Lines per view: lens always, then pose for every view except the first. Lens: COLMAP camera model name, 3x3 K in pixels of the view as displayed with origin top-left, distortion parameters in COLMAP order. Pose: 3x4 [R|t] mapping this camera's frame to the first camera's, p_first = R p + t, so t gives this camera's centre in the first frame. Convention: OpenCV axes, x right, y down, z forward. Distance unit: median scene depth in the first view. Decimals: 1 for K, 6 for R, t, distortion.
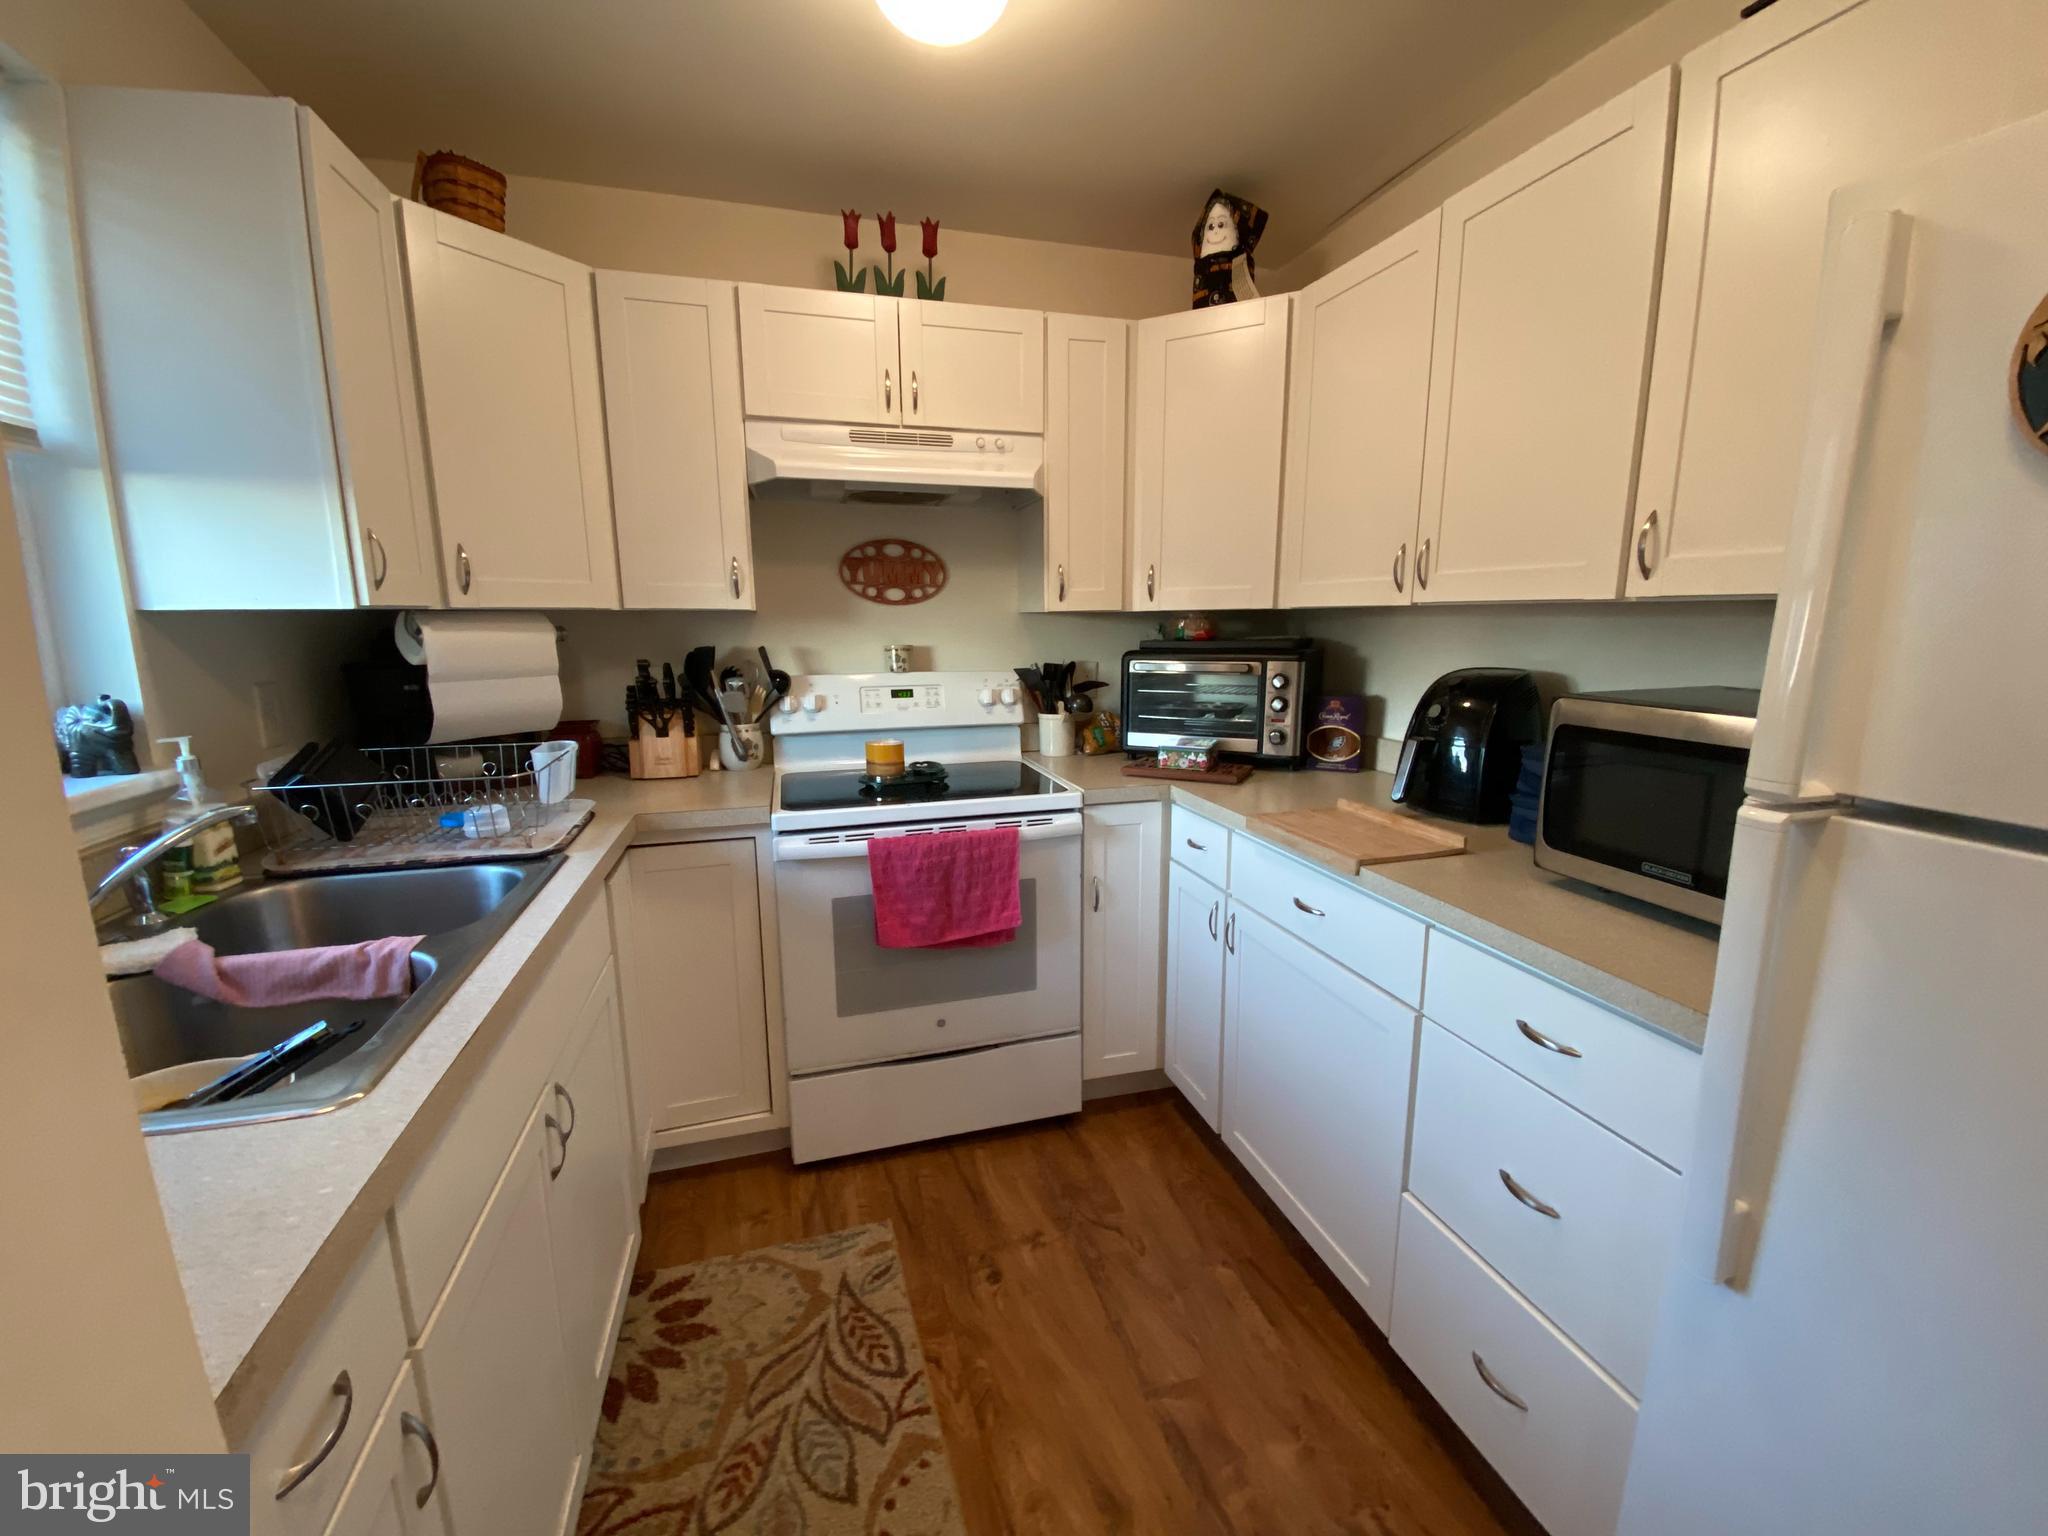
lens RADIAL K [[832.9, 0, 1024.0], [0, 832.9, 768.0], [0, 0, 1]] dist [0.030497, -0.037052]
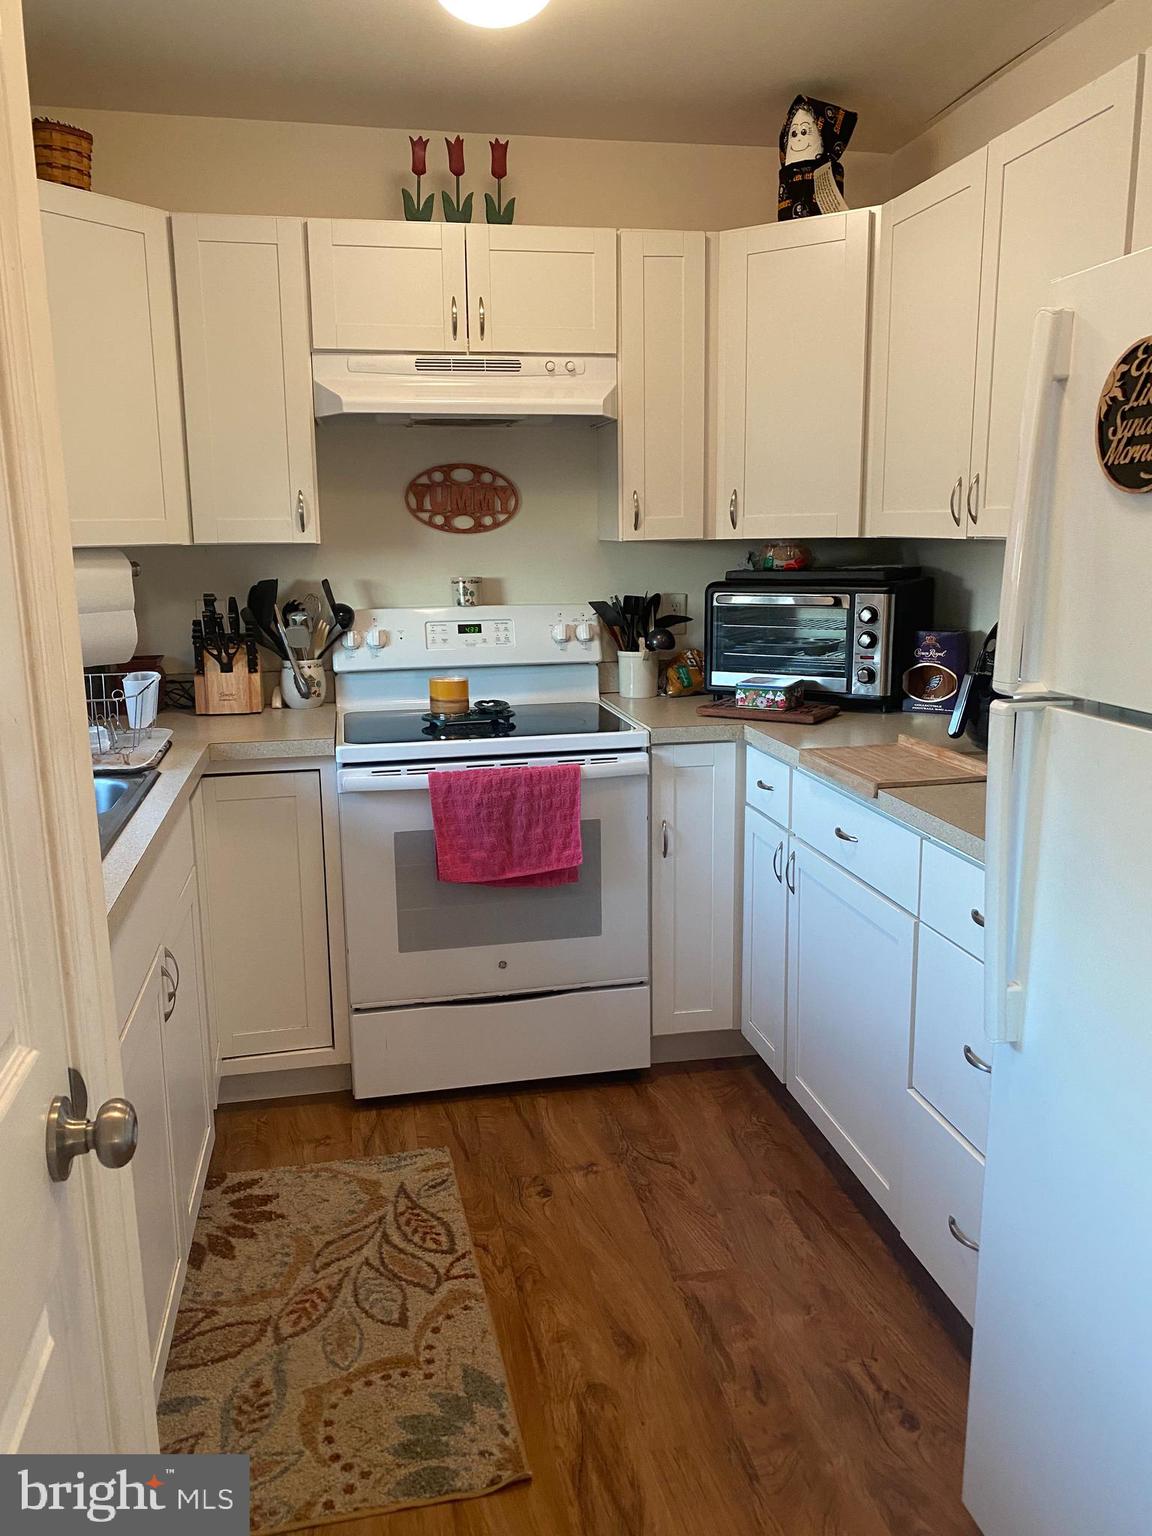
lens RADIAL K [[1300.0, 0, 576.0], [0, 1300.0, 768.0], [0, 0, 1]] dist [0.004880, -0.009765]
pose [[0.995255, 0.010878, -0.096692, 0.132036], [-0.009610, 0.999862, 0.013564, 0.052950], [0.096826, -0.012570, 0.995222, -0.507843]]
